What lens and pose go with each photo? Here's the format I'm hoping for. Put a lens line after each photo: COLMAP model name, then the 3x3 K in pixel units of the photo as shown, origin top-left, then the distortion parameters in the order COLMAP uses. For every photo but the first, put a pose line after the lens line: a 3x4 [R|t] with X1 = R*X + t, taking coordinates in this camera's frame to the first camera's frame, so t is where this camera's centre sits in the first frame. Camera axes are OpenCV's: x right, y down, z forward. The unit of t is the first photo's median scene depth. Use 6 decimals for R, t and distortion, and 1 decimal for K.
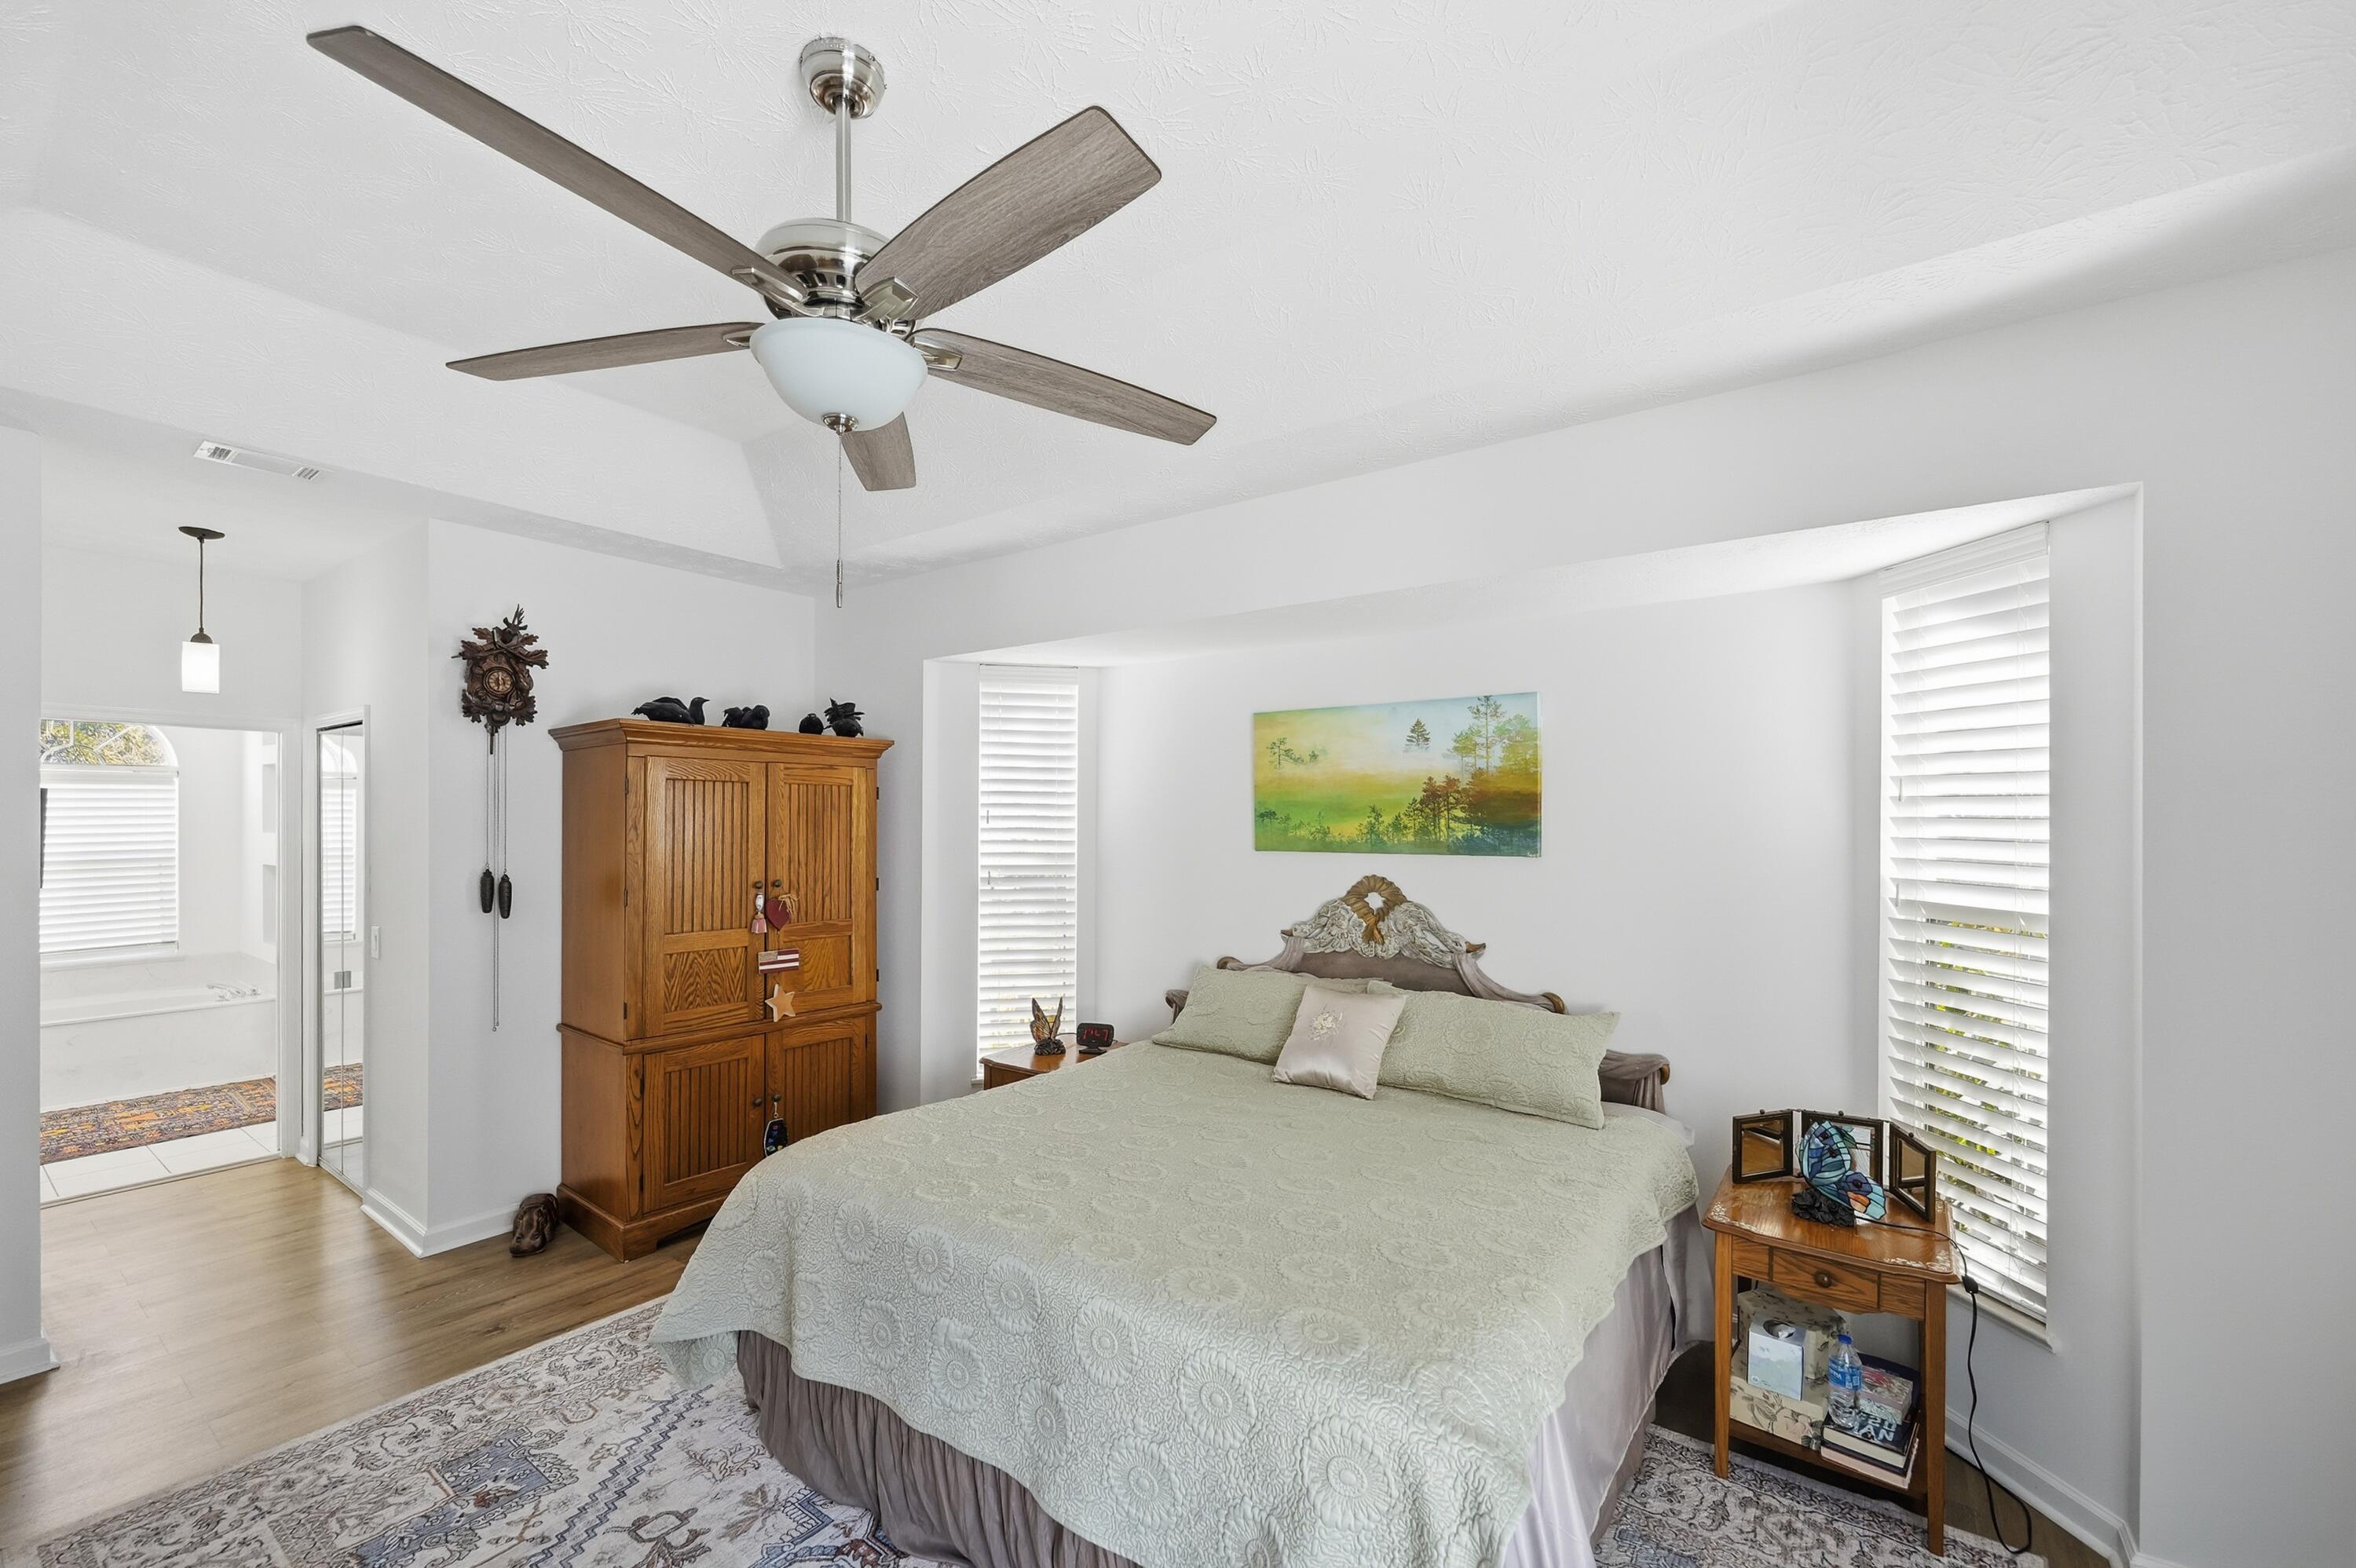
lens RADIAL K [[911.4, 0, 1184.9], [0, 911.4, 840.6], [0, 0, 1]] dist [-0.025310, 0.000020]
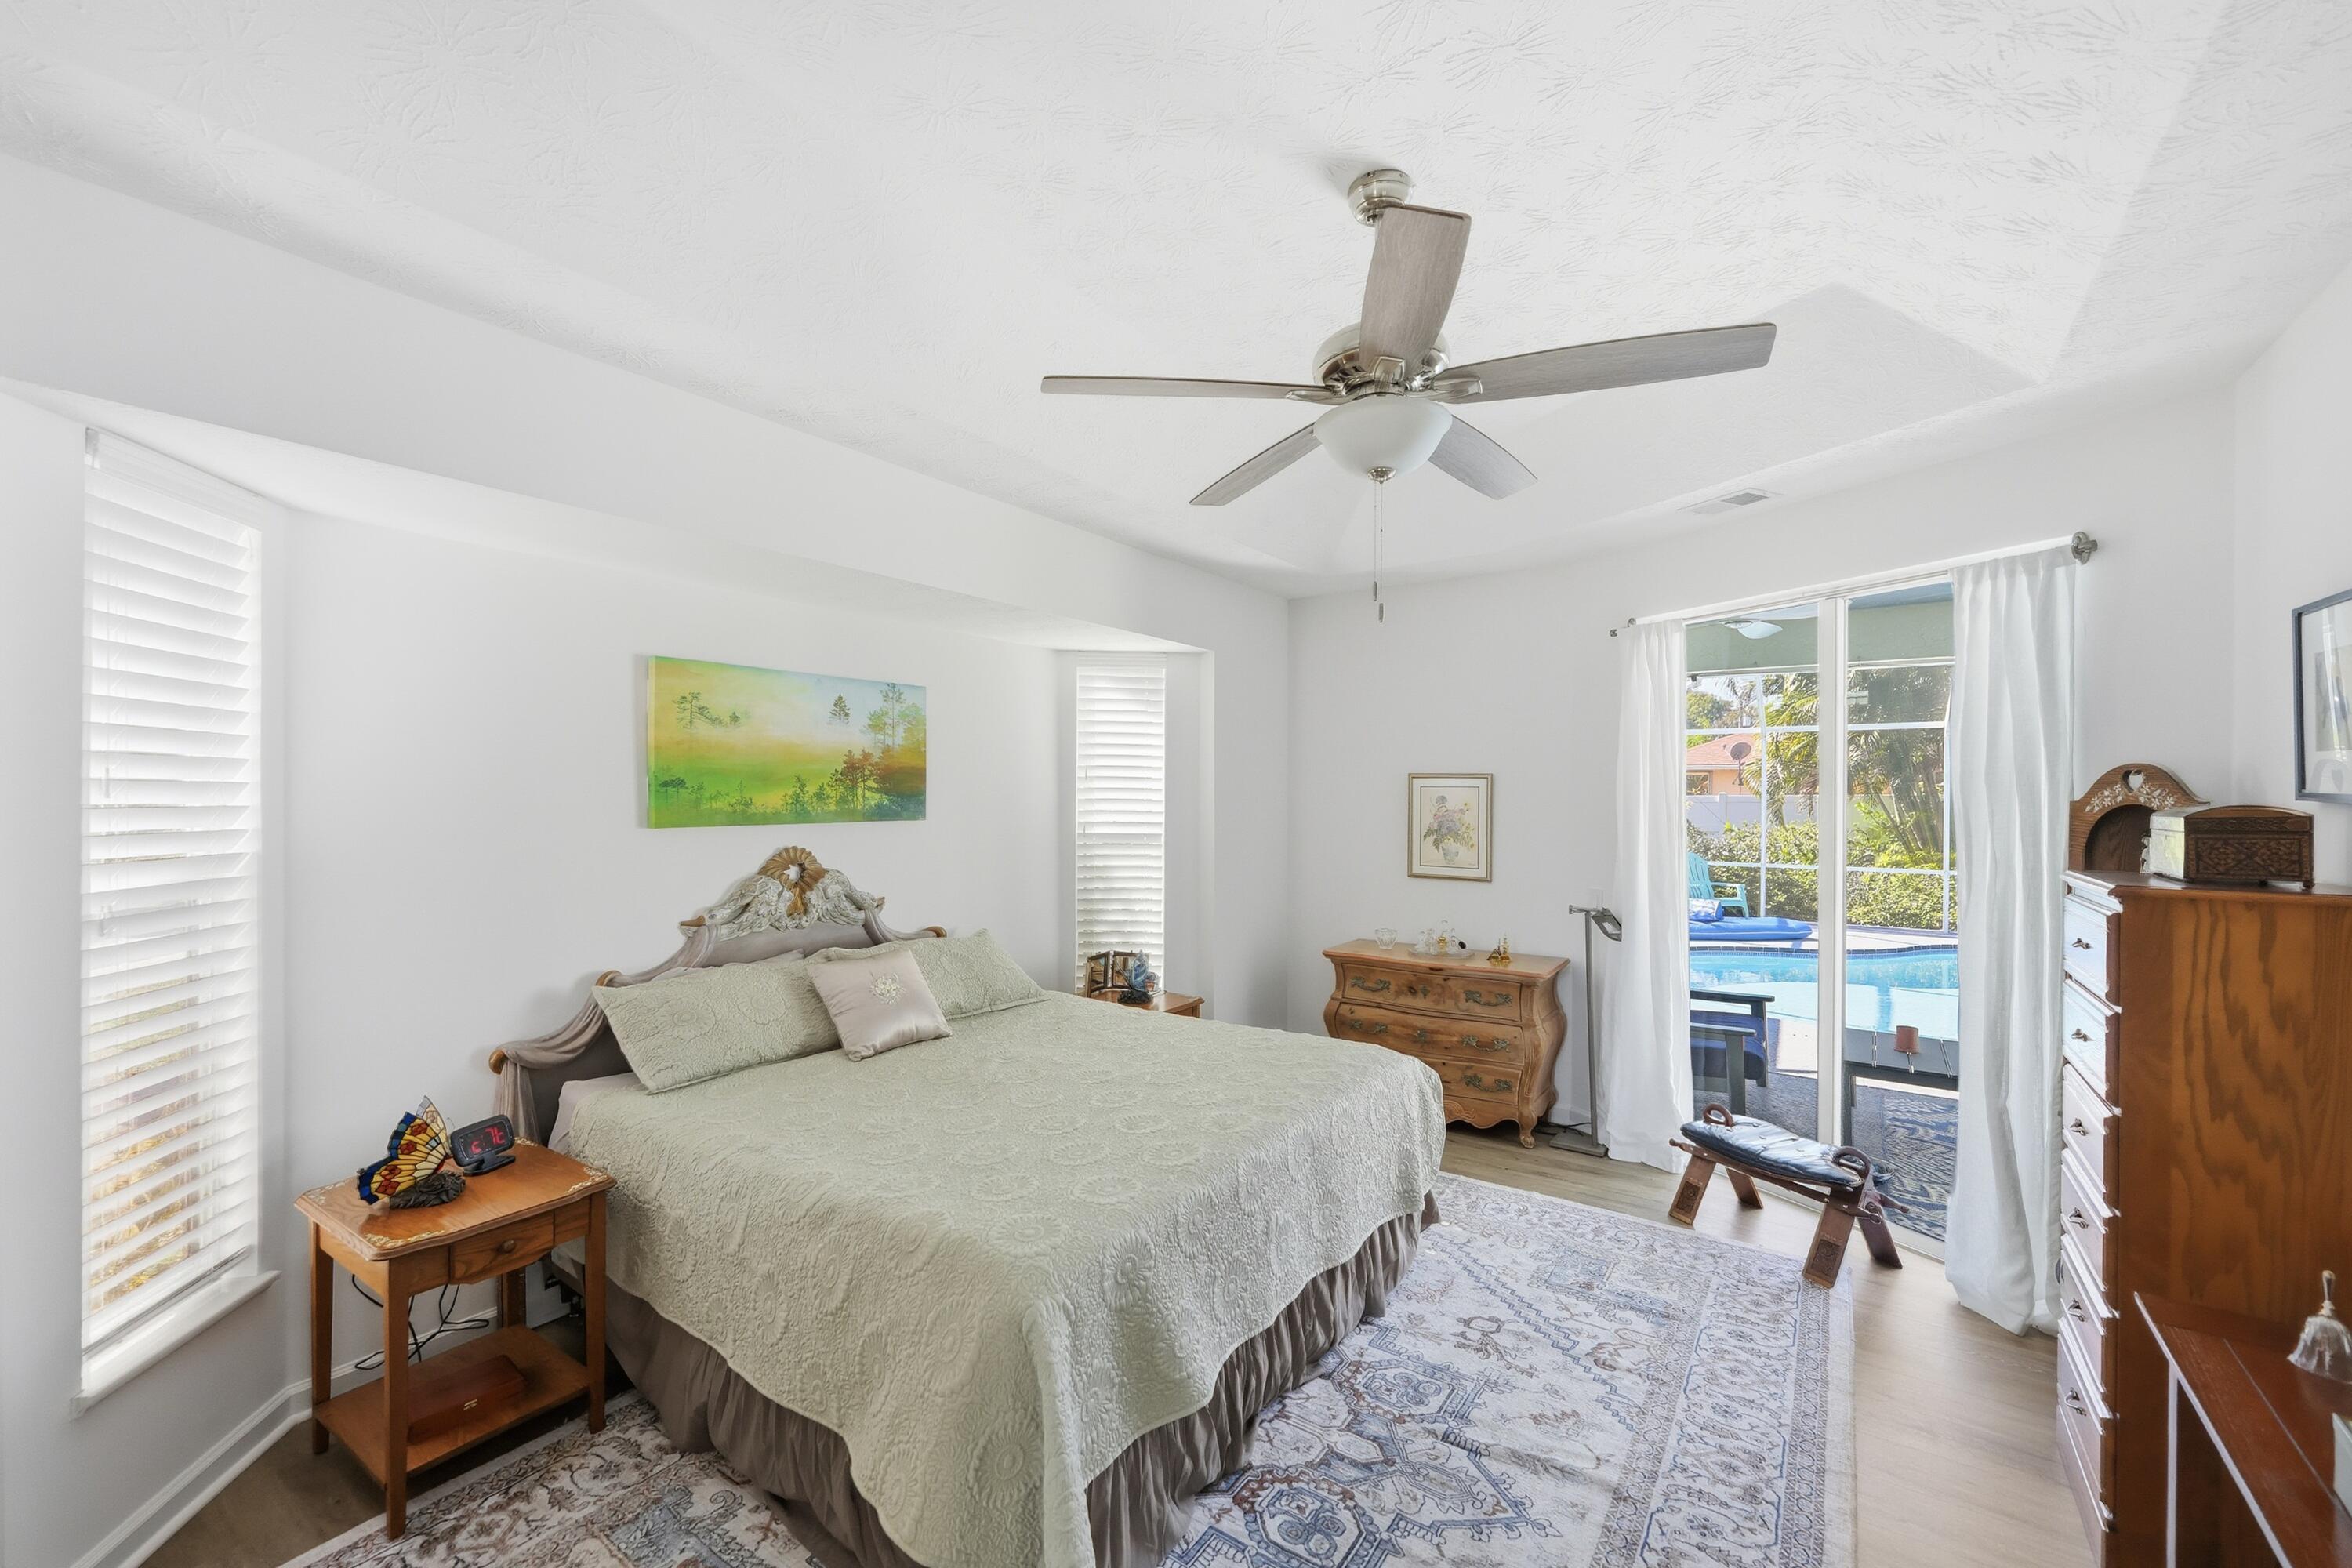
lens RADIAL K [[960.1, 0, 1172.5], [0, 960.1, 802.6], [0, 0, 1]] dist [0.000929, 0.000187]
pose [[-0.008672, -0.014942, 0.999851, -0.851012], [0.018909, 0.999707, 0.015104, -0.017310], [-0.999784, 0.019037, -0.008387, 0.616754]]
